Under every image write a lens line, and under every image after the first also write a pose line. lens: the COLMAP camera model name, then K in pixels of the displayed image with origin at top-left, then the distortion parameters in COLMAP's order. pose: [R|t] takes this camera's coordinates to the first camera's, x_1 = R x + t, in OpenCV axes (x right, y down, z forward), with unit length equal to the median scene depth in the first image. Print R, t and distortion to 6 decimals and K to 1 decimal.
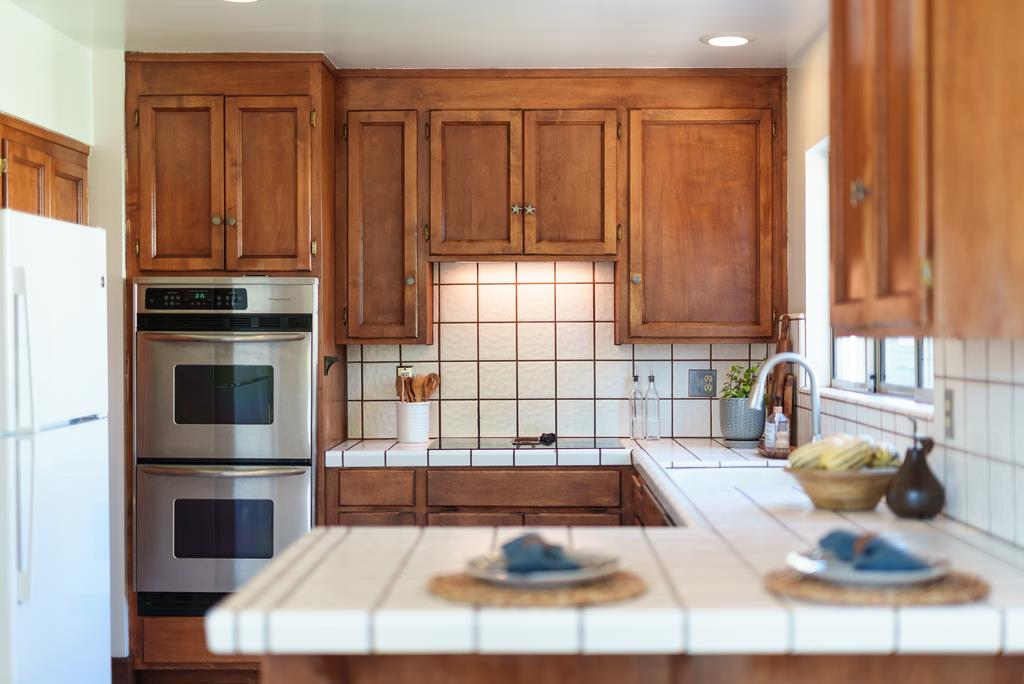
lens RADIAL K [[1514.5, 0, 512.0], [0, 1514.5, 342.0], [0, 0, 1]] dist [0.006940, 0.022036]
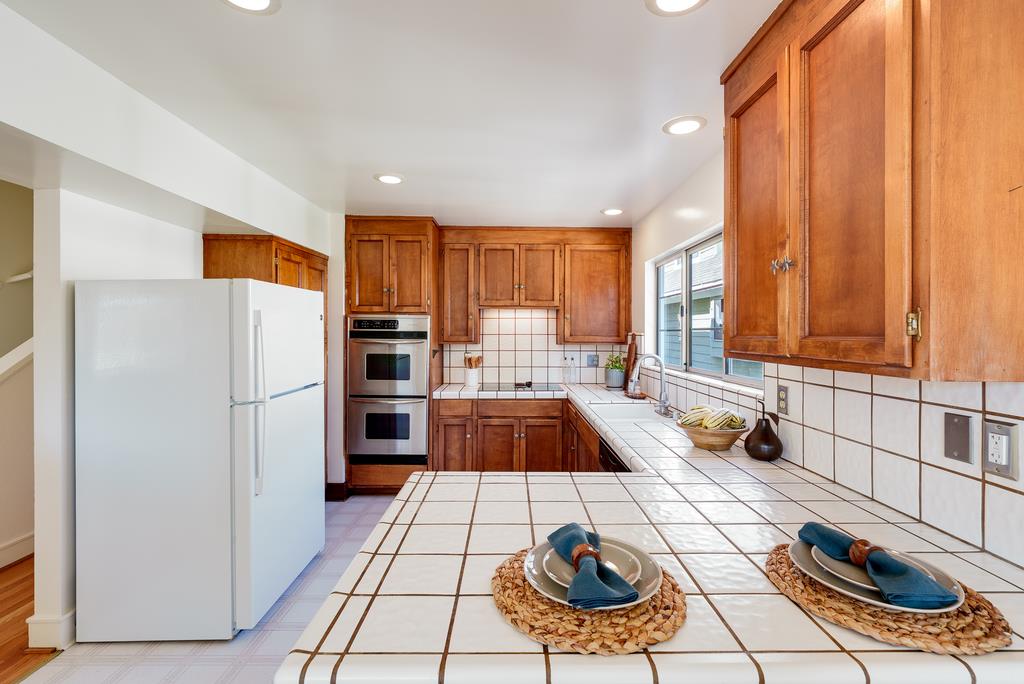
lens RADIAL K [[468.4, 0, 512.1], [0, 468.4, 332.4], [0, 0, 1]] dist [-0.000281, -0.000047]
pose [[0.999608, 0.007137, 0.027075, -0.022885], [-0.007076, 0.999972, -0.002361, -0.015499], [-0.027091, 0.002169, 0.999631, 0.280231]]
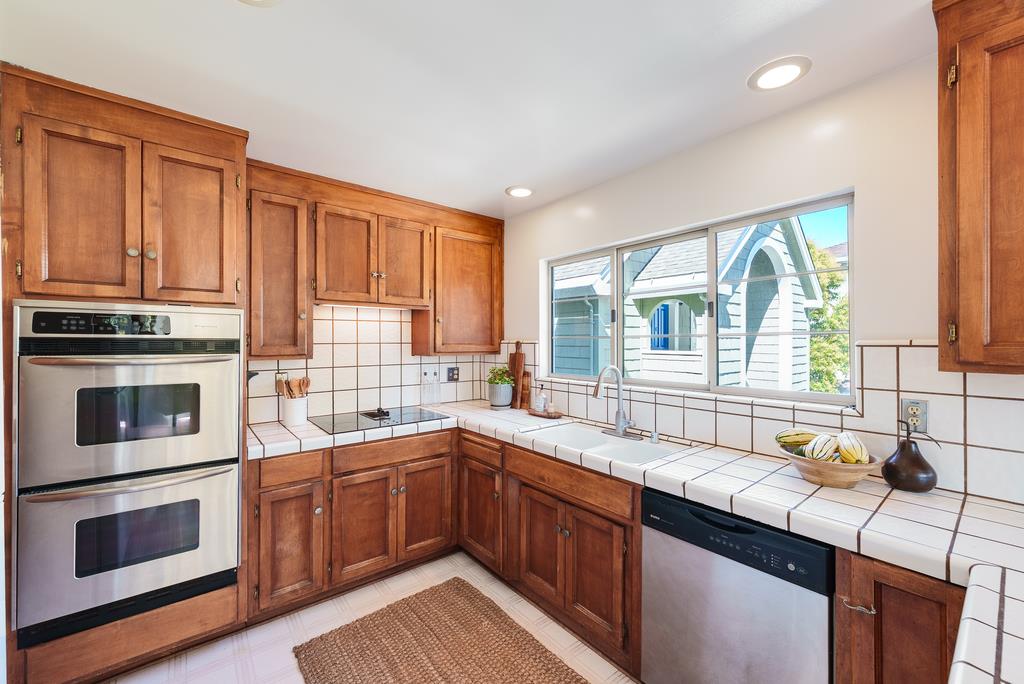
lens RADIAL K [[413.4, 0, 520.0], [0, 413.4, 340.8], [0, 0, 1]] dist [-0.001228, -0.000356]
pose [[0.754619, 0.003849, 0.656152, -0.170015], [-0.001860, 0.999991, -0.003727, -0.015375], [-0.656161, 0.001592, 0.754619, 0.564405]]
